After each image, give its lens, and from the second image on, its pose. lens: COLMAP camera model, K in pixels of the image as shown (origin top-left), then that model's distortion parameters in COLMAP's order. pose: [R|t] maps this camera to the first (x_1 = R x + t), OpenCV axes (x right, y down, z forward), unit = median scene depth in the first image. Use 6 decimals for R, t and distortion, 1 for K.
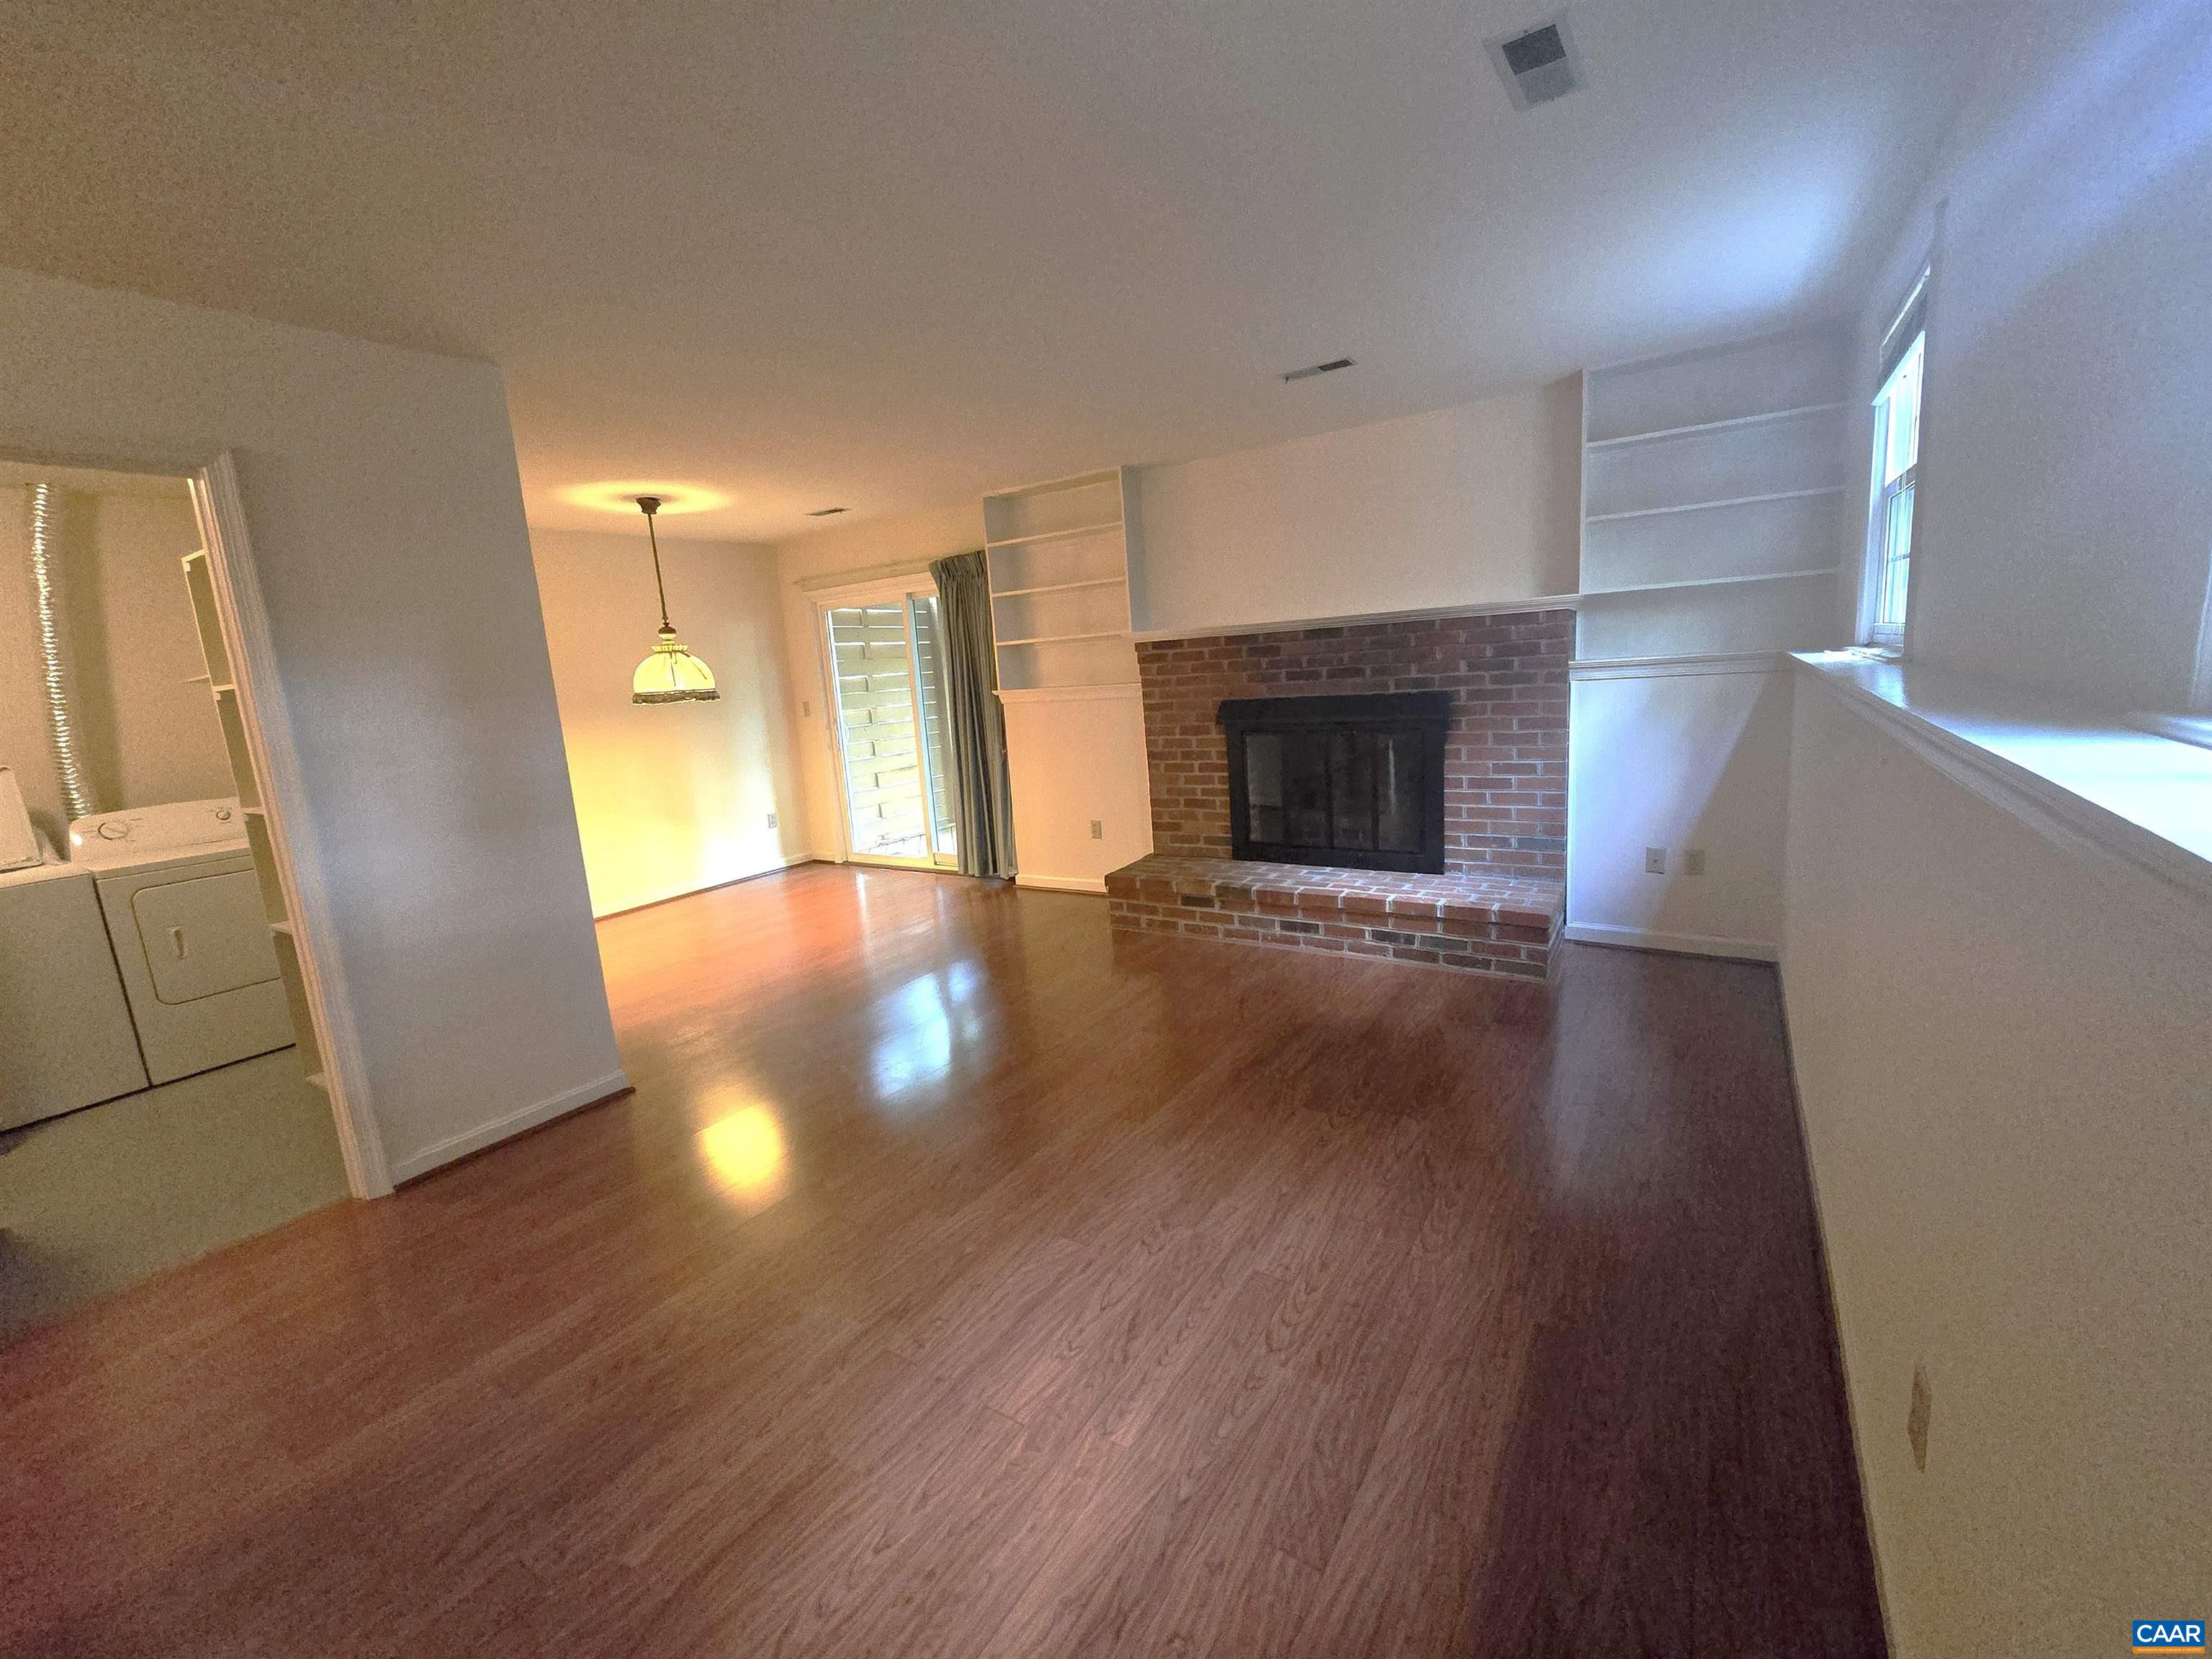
lens RADIAL K [[898.9, 0, 1108.1], [0, 898.9, 822.6], [0, 0, 1]] dist [-0.001583, -0.000536]
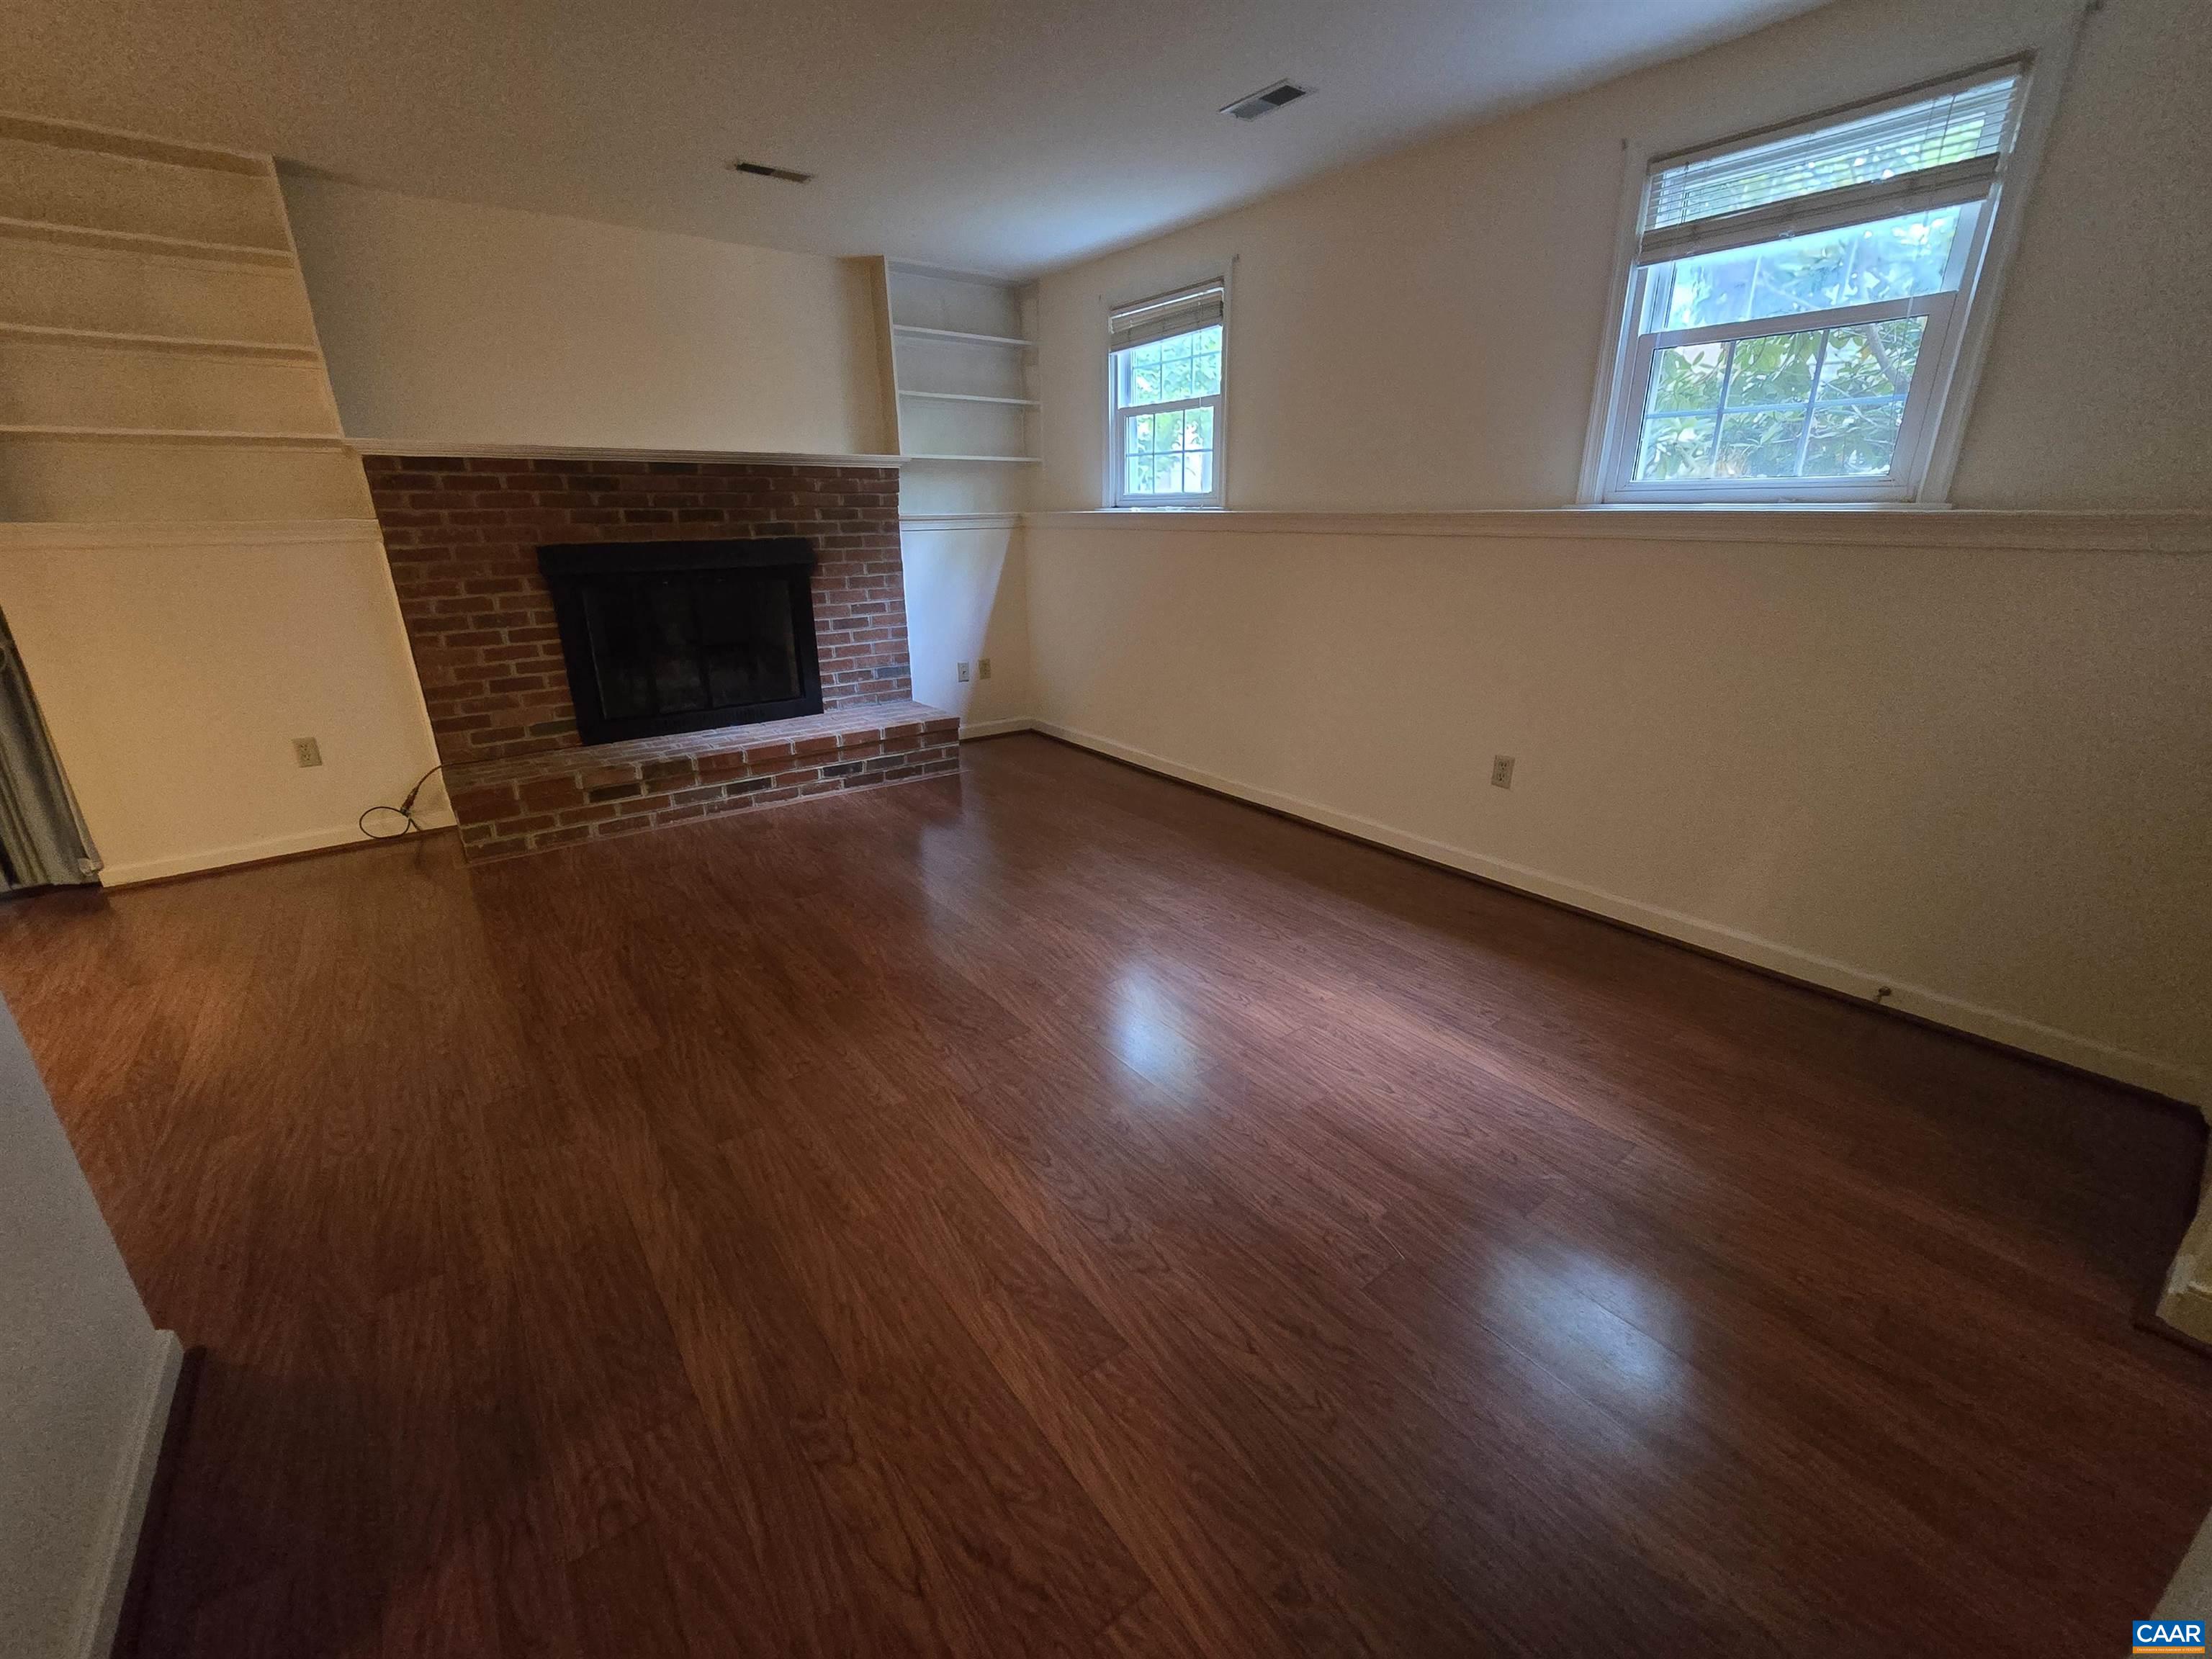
lens RADIAL K [[898.9, 0, 1117.0], [0, 898.9, 821.2], [0, 0, 1]] dist [-0.001583, -0.000536]
pose [[0.329555, -0.247433, 0.911137, -0.539758], [0.151797, 0.966379, 0.207530, 0.012653], [-0.931853, 0.069915, 0.356035, 0.295160]]
